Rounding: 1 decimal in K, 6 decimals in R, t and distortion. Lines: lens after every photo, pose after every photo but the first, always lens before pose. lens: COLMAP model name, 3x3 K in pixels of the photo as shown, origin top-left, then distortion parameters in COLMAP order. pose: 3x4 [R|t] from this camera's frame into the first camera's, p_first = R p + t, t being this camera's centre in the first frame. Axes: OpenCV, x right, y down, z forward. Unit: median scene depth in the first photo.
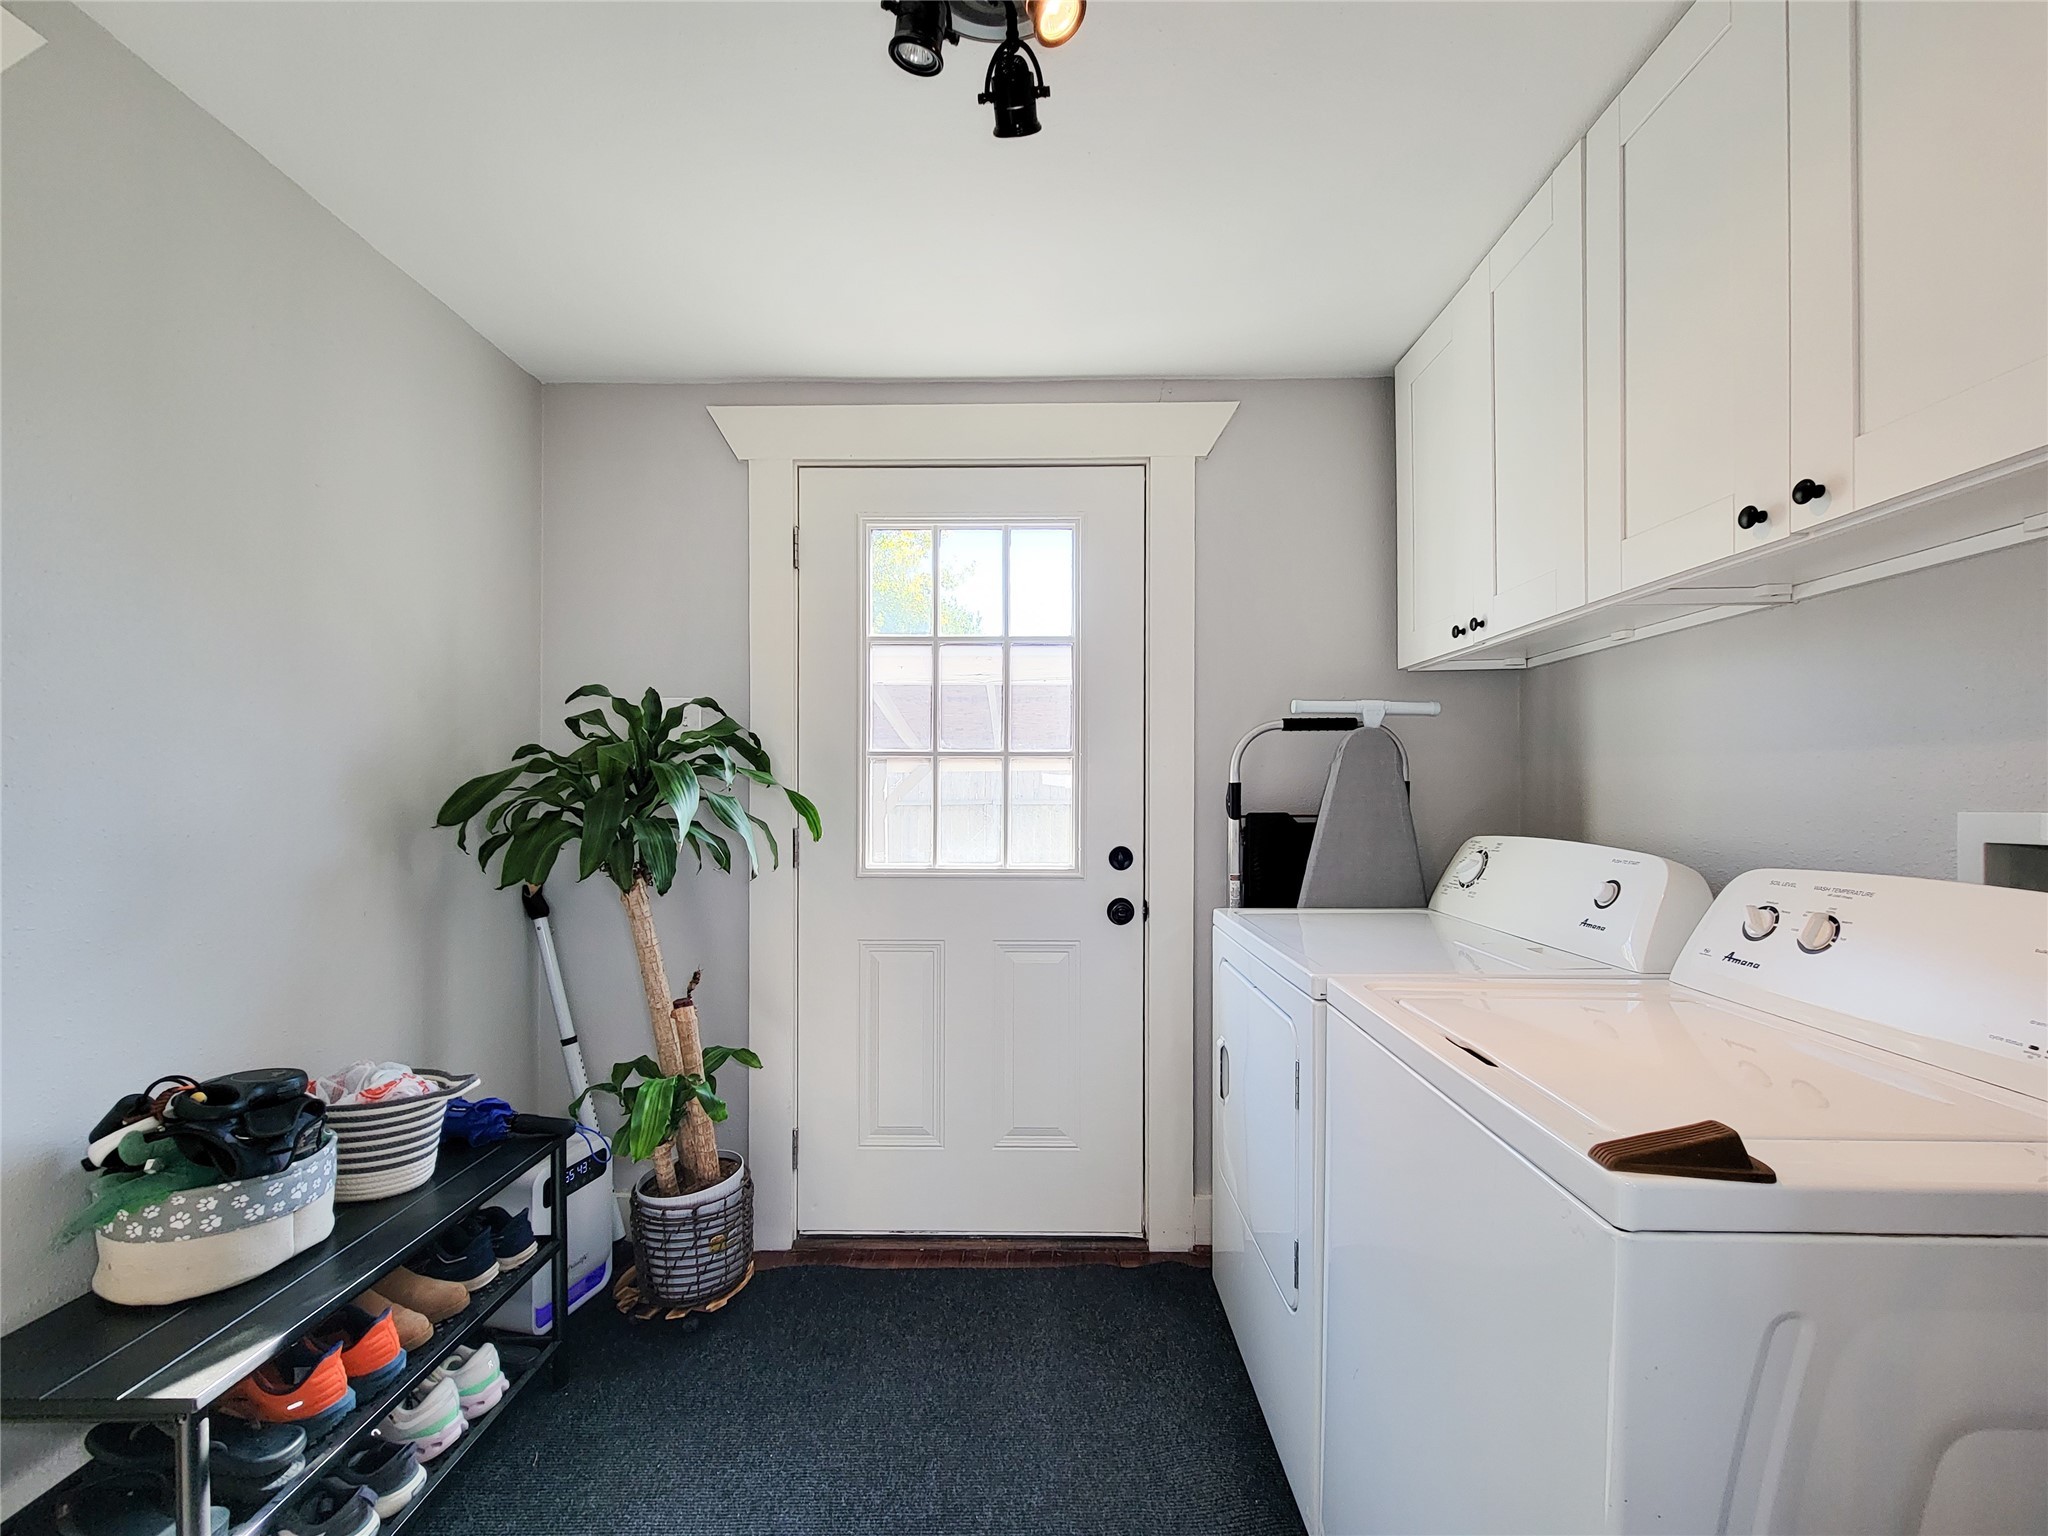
lens RADIAL K [[862.4, 0, 1025.7], [0, 862.4, 788.2], [0, 0, 1]] dist [0.003733, -0.002036]
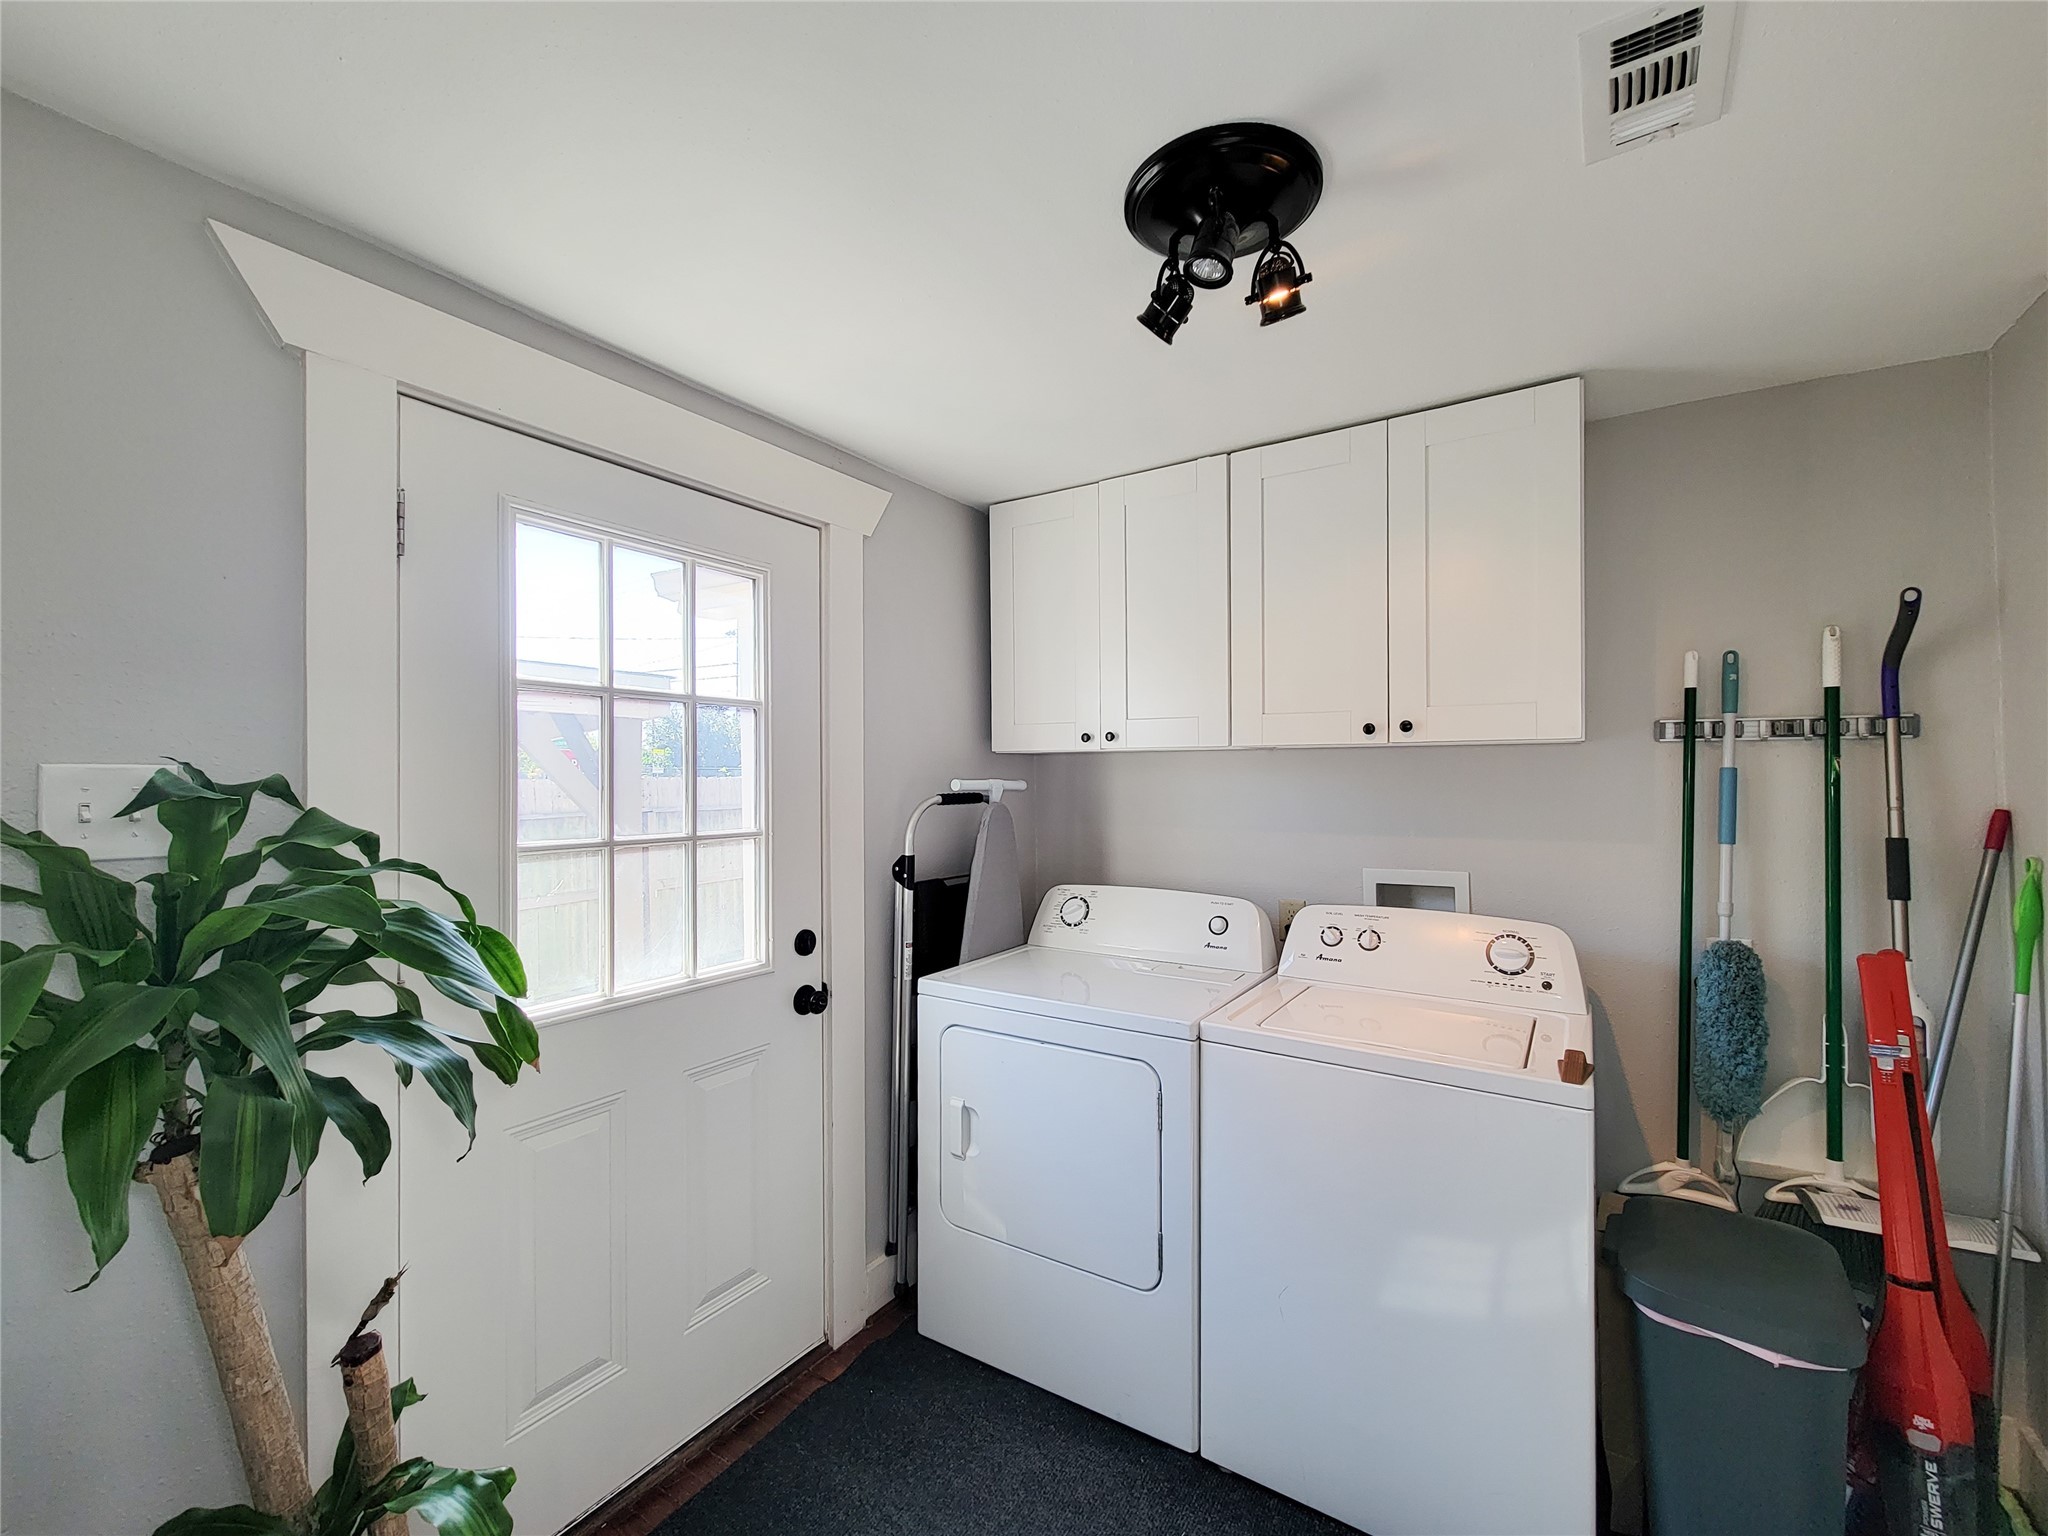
lens RADIAL K [[862.4, 0, 1028.2], [0, 862.4, 762.1], [0, 0, 1]] dist [0.003733, -0.002036]
pose [[0.523573, 0.009570, 0.851927, -0.564073], [0.002300, 0.999917, -0.012646, -0.103271], [-0.851978, 0.008581, 0.523508, 0.305253]]
